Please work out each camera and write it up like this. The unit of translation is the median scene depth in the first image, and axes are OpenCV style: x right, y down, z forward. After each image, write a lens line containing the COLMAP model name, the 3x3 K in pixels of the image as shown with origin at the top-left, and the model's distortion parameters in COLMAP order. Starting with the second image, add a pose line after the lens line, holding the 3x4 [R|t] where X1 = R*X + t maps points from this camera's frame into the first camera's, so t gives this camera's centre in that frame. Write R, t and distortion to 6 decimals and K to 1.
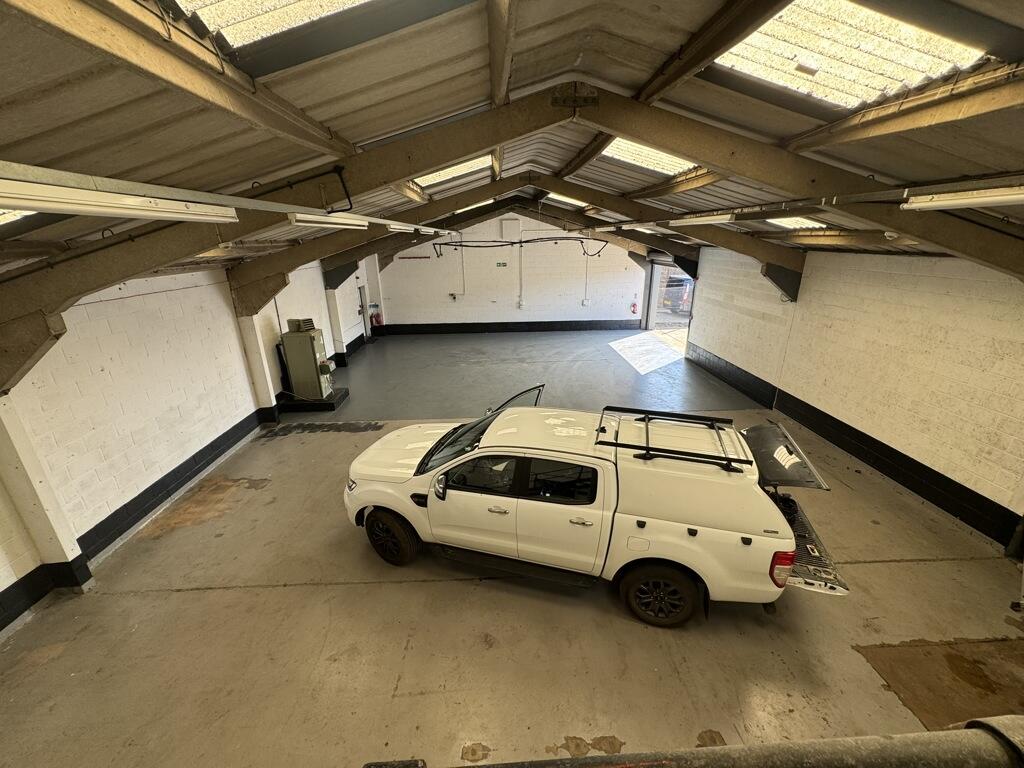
lens RADIAL K [[407.7, 0, 512.0], [0, 407.7, 384.0], [0, 0, 1]] dist [-0.000850, 0.000493]
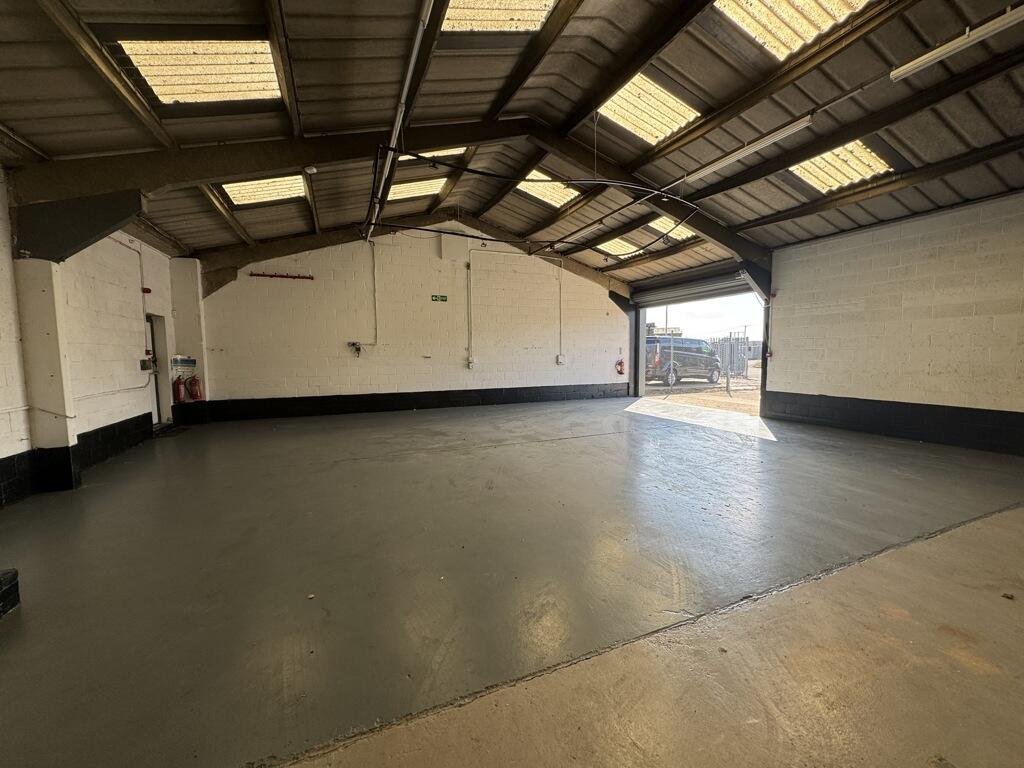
lens RADIAL K [[407.7, 0, 512.0], [0, 407.7, 384.0], [0, 0, 1]] dist [-0.000850, 0.000493]
pose [[0.936029, -0.020598, 0.351319, -0.146249], [0.111486, 0.964225, -0.240501, -0.004101], [-0.333797, 0.264283, 0.904839, 0.441783]]
